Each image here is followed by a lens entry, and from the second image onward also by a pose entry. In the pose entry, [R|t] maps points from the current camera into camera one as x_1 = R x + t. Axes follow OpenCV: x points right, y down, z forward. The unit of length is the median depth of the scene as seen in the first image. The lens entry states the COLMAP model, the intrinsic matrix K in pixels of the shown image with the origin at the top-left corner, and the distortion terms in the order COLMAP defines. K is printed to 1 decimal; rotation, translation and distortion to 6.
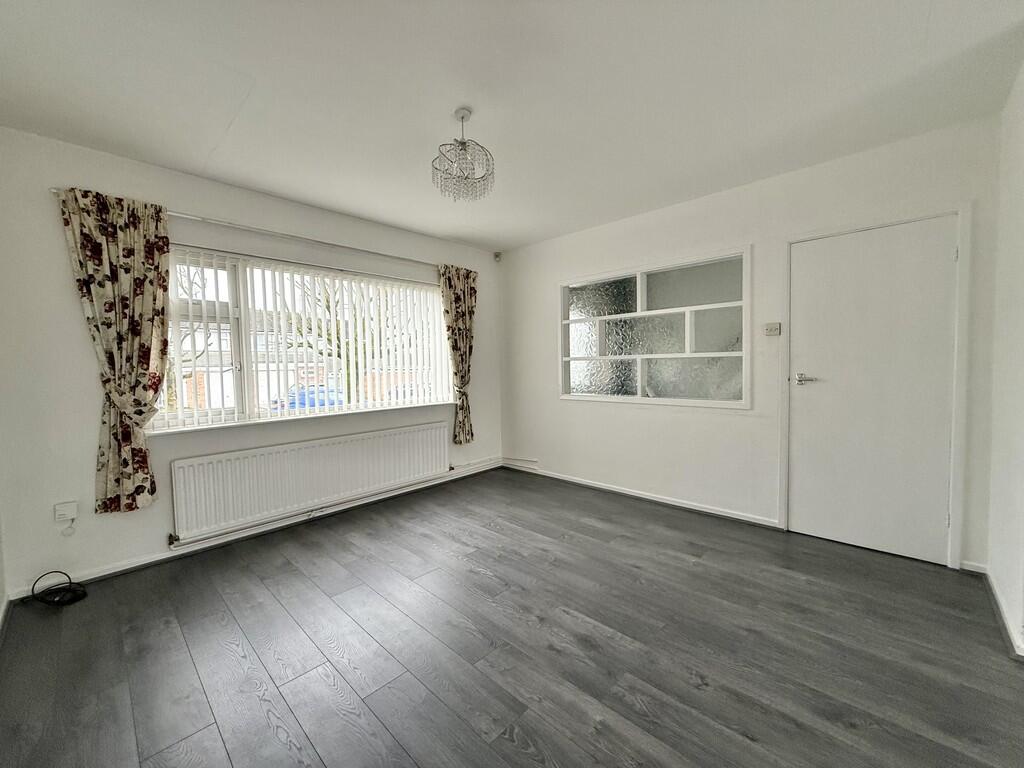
lens RADIAL K [[404.2, 0, 512.0], [0, 404.2, 384.0], [0, 0, 1]] dist [-0.001231, -0.000119]
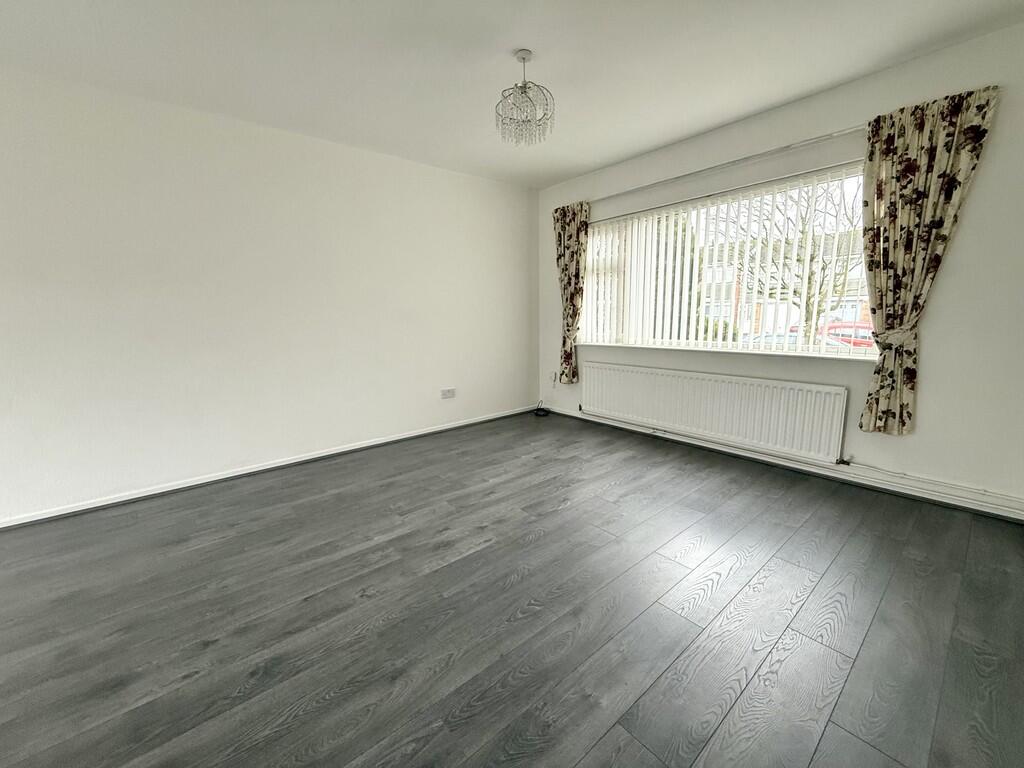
lens RADIAL K [[411.3, 0, 512.0], [0, 411.3, 384.0], [0, 0, 1]] dist [0.007238, -0.000258]
pose [[-0.115019, 0.191210, -0.974787, 0.875288], [-0.022517, 0.980545, 0.194997, -0.043682], [0.993108, 0.044377, -0.108476, 0.919067]]
